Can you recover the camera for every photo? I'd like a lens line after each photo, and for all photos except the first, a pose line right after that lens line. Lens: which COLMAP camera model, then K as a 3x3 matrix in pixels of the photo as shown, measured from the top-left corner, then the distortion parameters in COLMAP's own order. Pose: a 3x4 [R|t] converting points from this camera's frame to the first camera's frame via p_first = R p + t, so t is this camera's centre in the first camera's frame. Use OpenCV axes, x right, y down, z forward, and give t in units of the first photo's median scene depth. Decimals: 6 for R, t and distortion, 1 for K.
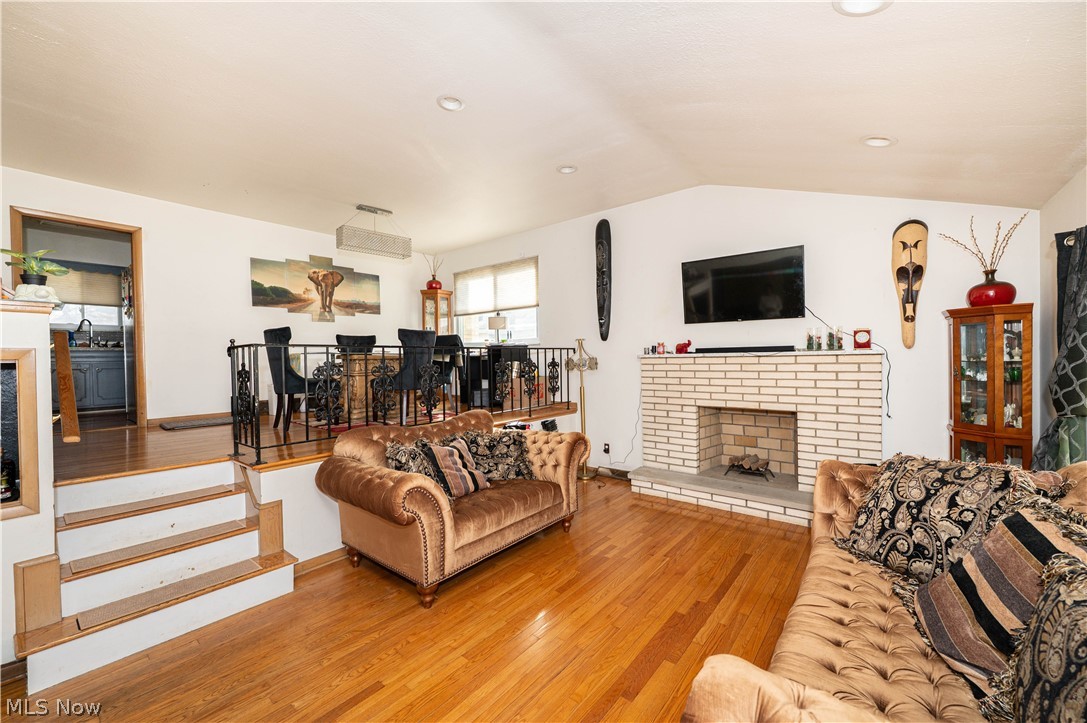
lens RADIAL K [[431.5, 0, 544.9], [0, 431.5, 366.5], [0, 0, 1]] dist [-0.001794, -0.000024]
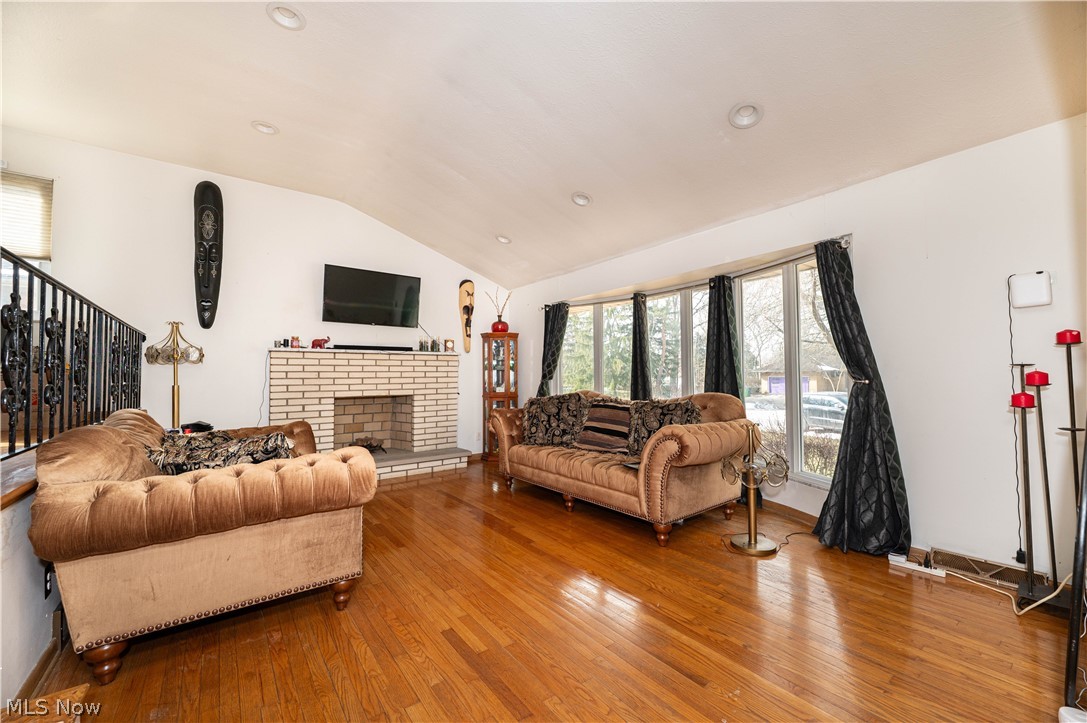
lens RADIAL K [[431.5, 0, 546.0], [0, 431.5, 360.7], [0, 0, 1]] dist [-0.001794, -0.000024]
pose [[0.236688, 0.049136, 0.970342, -0.578720], [0.023607, 0.998135, -0.056302, 0.072078], [-0.971299, 0.036233, 0.235087, 0.221504]]
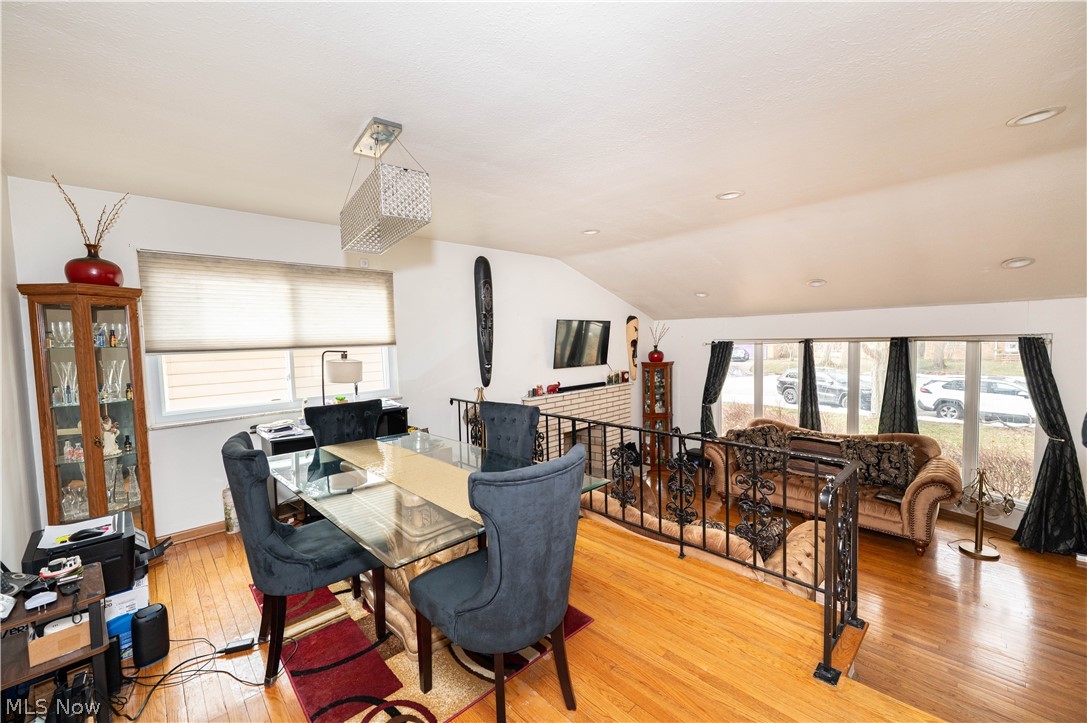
lens RADIAL K [[431.5, 0, 542.3], [0, 431.5, 362.1], [0, 0, 1]] dist [-0.001794, -0.000024]
pose [[0.130980, -0.042876, 0.990457, -0.901659], [0.042813, 0.998377, 0.037558, -0.167683], [-0.990460, 0.037485, 0.132603, 0.880471]]
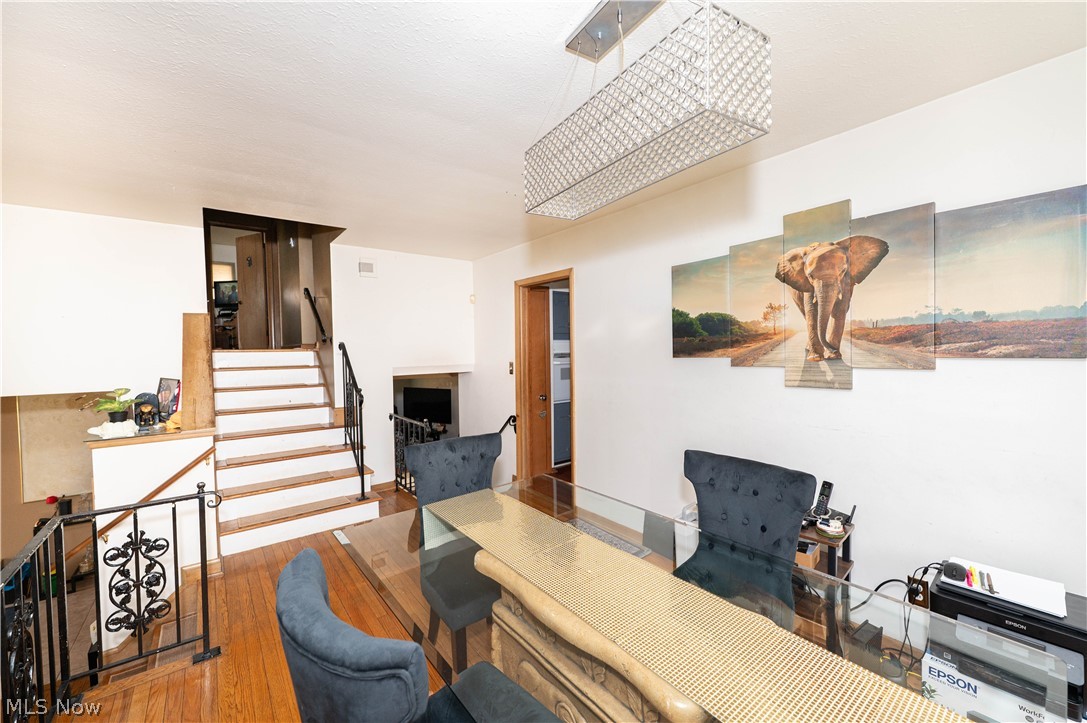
lens RADIAL K [[431.5, 0, 540.7], [0, 431.5, 359.7], [0, 0, 1]] dist [-0.001794, -0.000024]
pose [[-0.240262, 0.049181, -0.969461, -0.141476], [0.004132, 0.998758, 0.049643, -0.194175], [0.970699, 0.007922, -0.240167, 1.142366]]
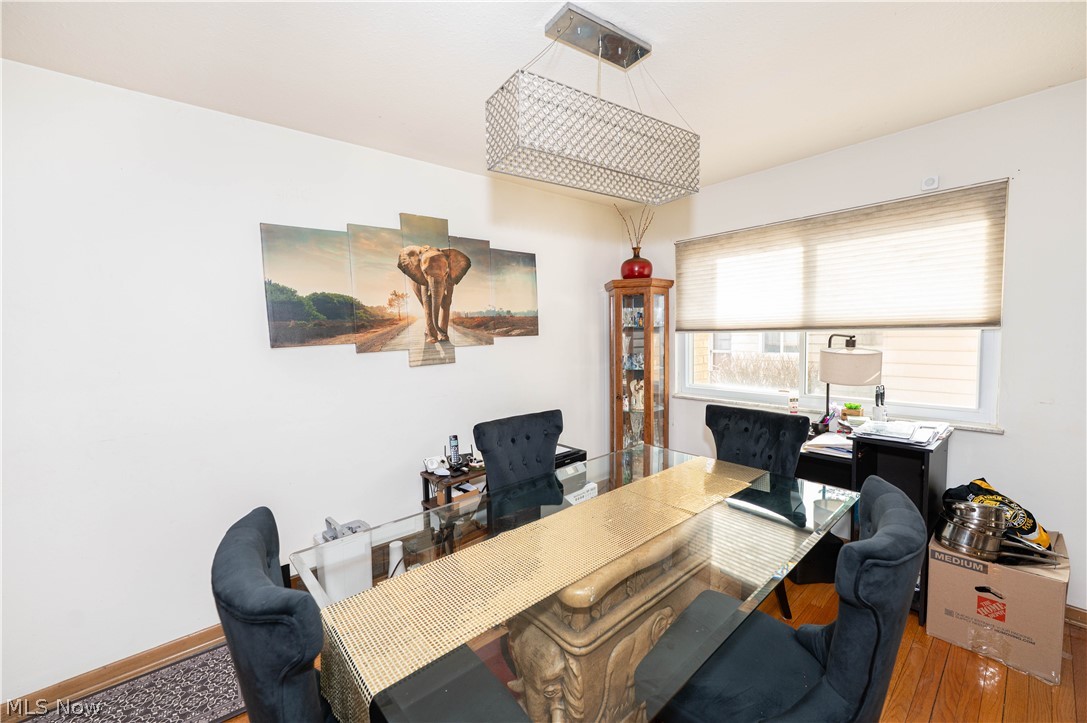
lens RADIAL K [[431.5, 0, 545.6], [0, 431.5, 360.9], [0, 0, 1]] dist [-0.001794, -0.000024]
pose [[0.985620, 0.003555, -0.168937, -0.427614], [0.006280, 0.998318, 0.057642, -0.176025], [0.168858, -0.057874, 0.983940, 0.769195]]
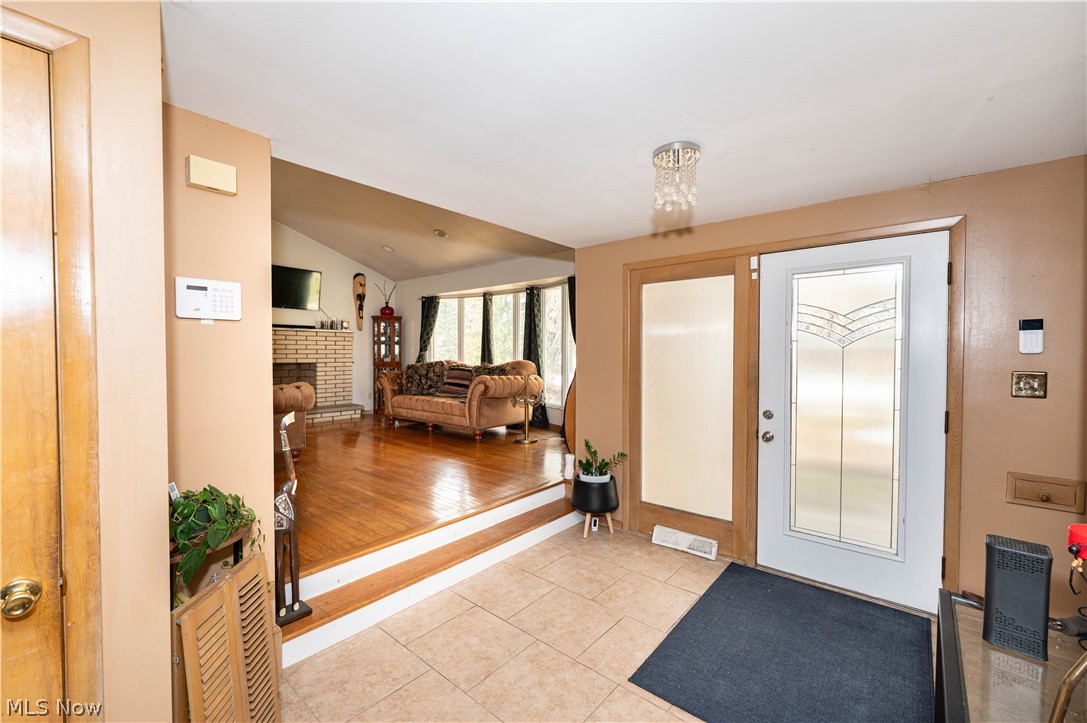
lens RADIAL K [[431.5, 0, 543.5], [0, 431.5, 361.7], [0, 0, 1]] dist [-0.001794, -0.000024]
pose [[0.011618, -0.005760, 0.999916, -1.052282], [0.017635, 0.999829, 0.005554, 0.093242], [-0.999777, 0.017569, 0.011718, 0.022698]]
